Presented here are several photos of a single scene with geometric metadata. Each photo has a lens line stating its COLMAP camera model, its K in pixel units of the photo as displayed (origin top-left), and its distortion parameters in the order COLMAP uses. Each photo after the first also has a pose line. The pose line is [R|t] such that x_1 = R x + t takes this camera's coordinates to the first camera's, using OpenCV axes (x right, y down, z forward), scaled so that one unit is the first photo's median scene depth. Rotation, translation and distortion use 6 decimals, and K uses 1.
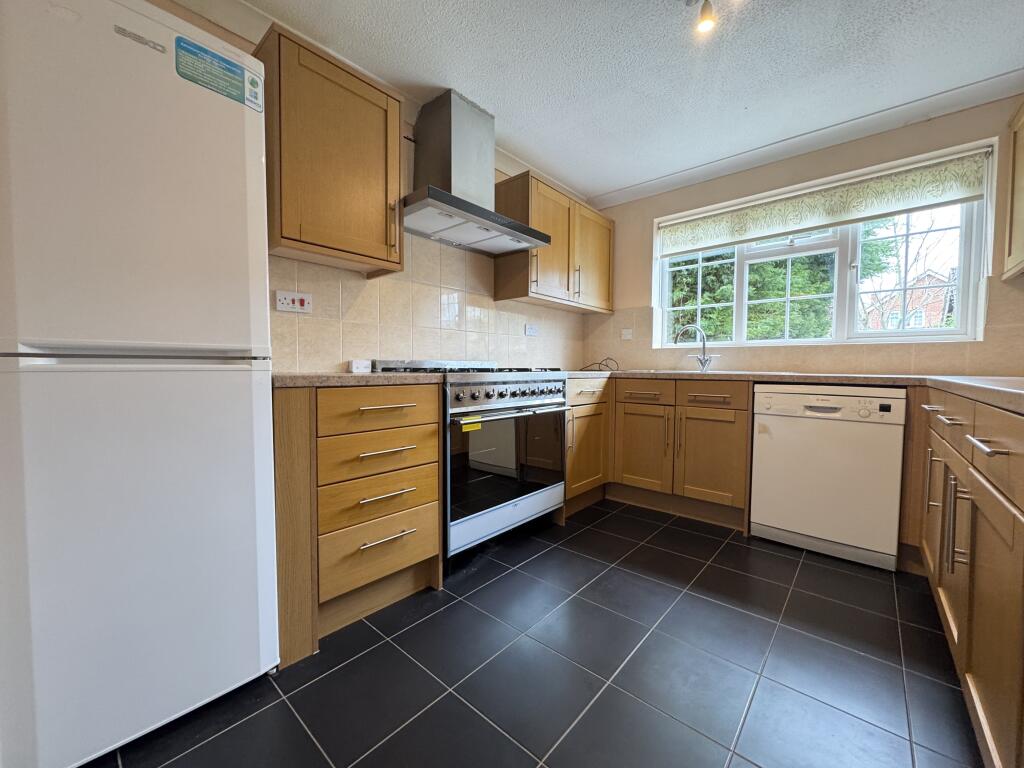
lens RADIAL K [[405.7, 0, 513.7], [0, 405.7, 385.8], [0, 0, 1]] dist [-0.014686, 0.000154]
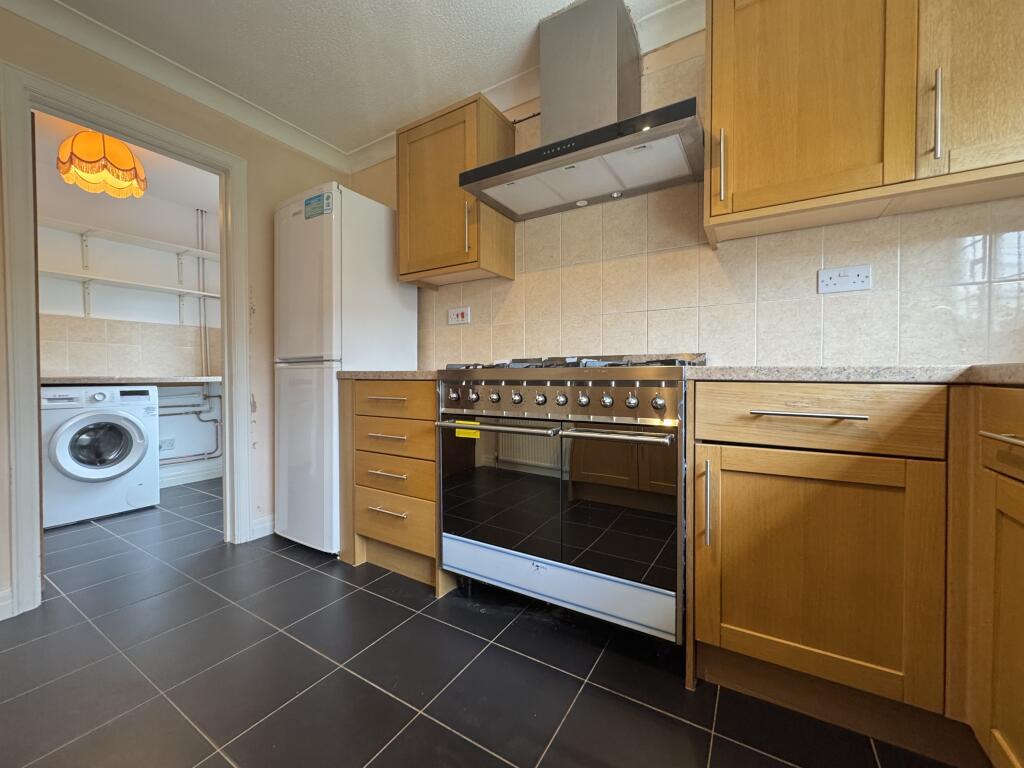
lens RADIAL K [[405.7, 0, 513.7], [0, 405.7, 385.8], [0, 0, 1]] dist [-0.014686, 0.000154]
pose [[0.167643, 0.019553, -0.985654, 0.741035], [-0.042041, 0.999036, 0.012668, -0.011465], [0.984951, 0.039314, 0.168303, 0.955214]]
